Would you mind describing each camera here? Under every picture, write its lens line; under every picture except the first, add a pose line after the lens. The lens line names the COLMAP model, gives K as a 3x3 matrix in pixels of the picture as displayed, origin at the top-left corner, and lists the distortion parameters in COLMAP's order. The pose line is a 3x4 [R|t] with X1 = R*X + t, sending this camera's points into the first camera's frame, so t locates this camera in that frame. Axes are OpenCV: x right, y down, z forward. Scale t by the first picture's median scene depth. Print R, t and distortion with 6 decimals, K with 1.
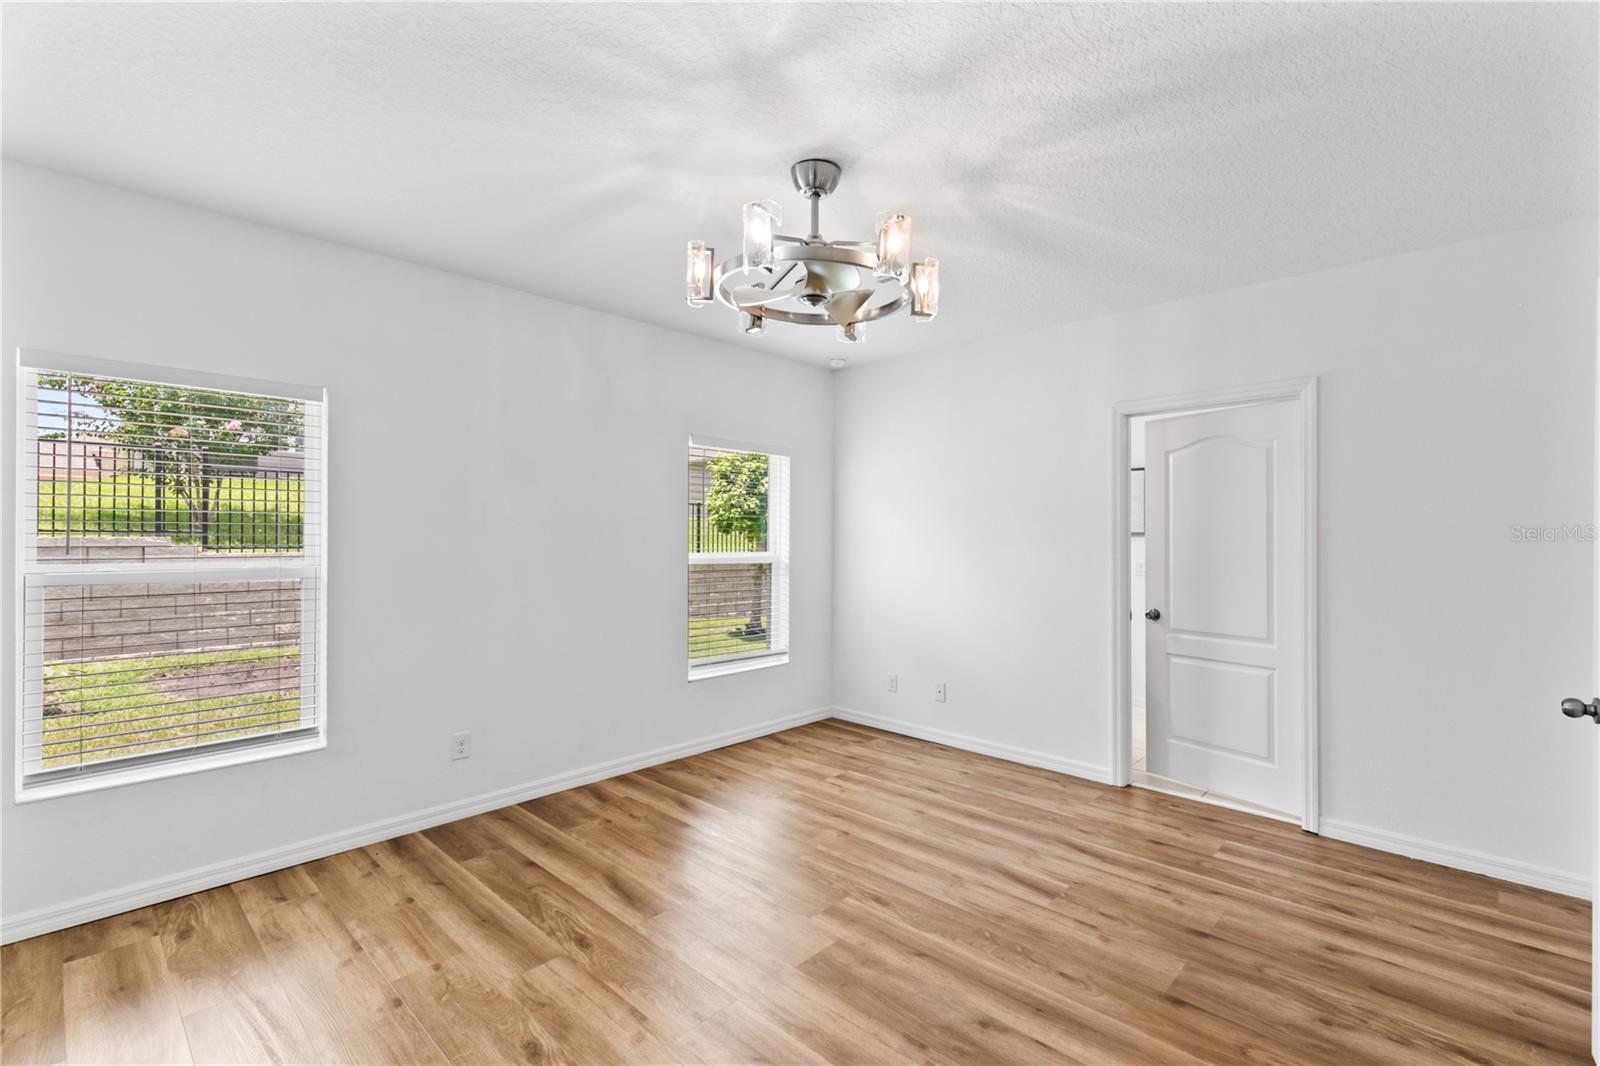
lens RADIAL K [[713.4, 0, 808.5], [0, 713.4, 533.7], [0, 0, 1]] dist [0.002701, 0.000350]
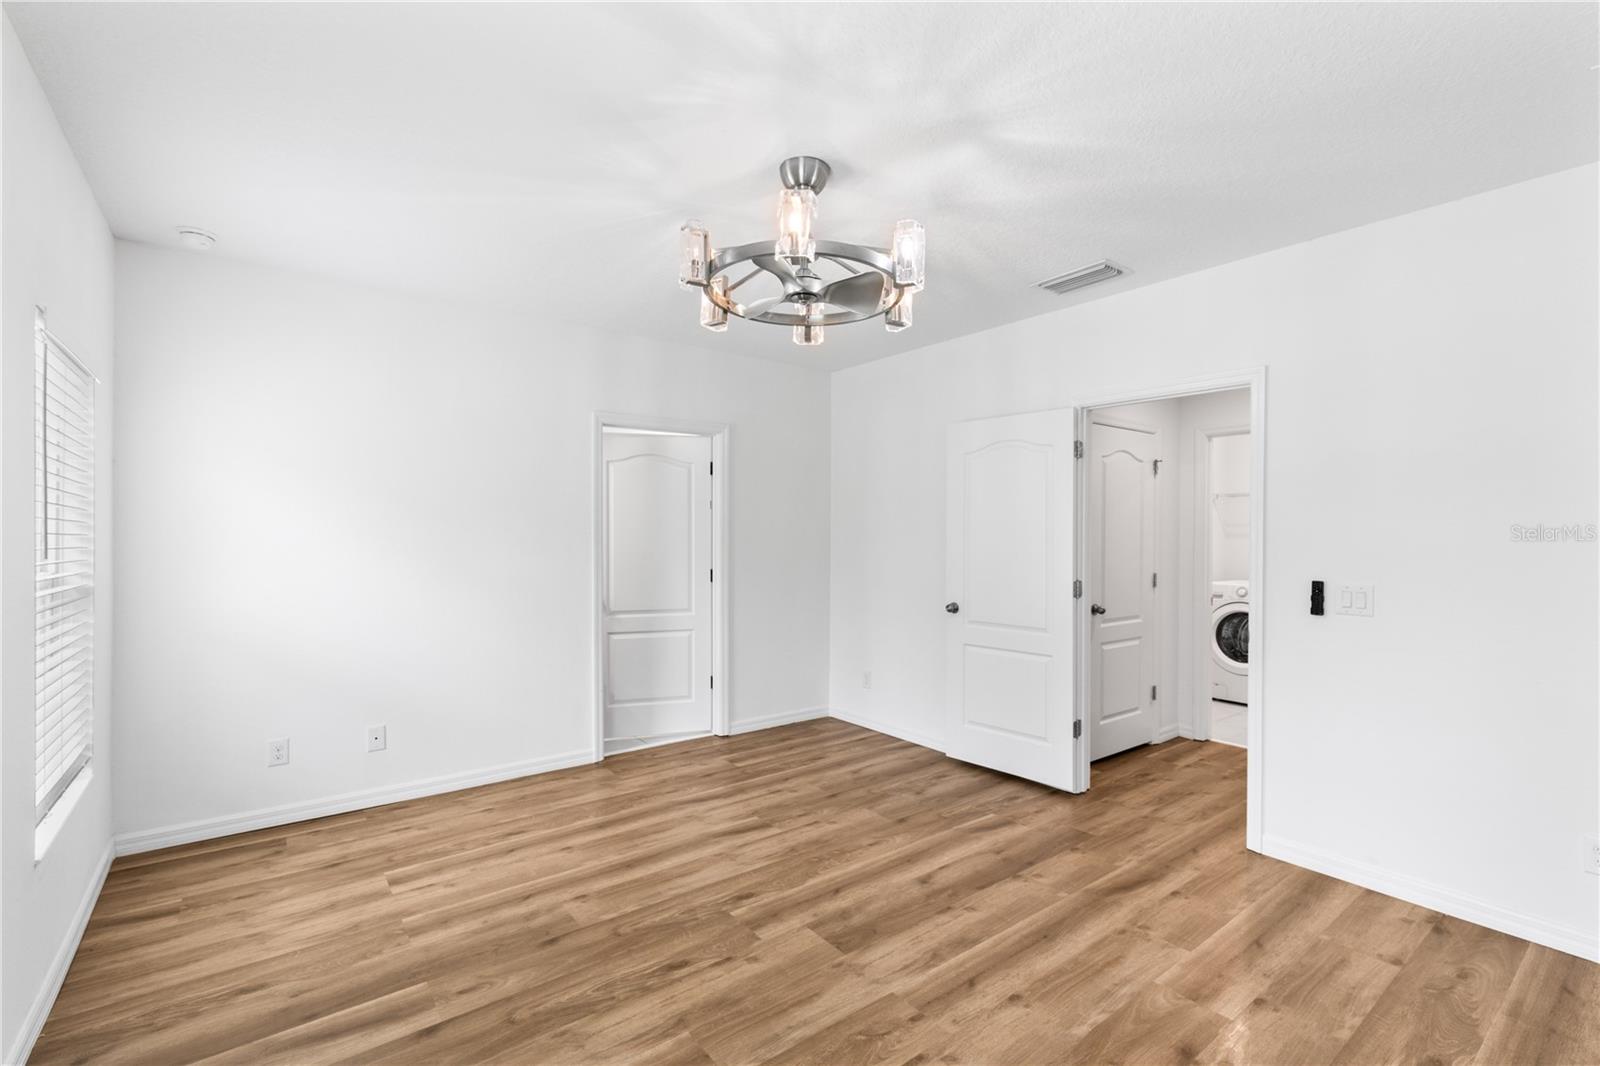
lens RADIAL K [[713.4, 0, 808.5], [0, 713.4, 533.7], [0, 0, 1]] dist [0.002701, 0.000350]
pose [[0.156094, -0.005837, 0.987725, -0.731101], [-0.002356, 0.999977, 0.006282, -0.004235], [-0.987739, -0.003308, 0.156077, 0.627757]]
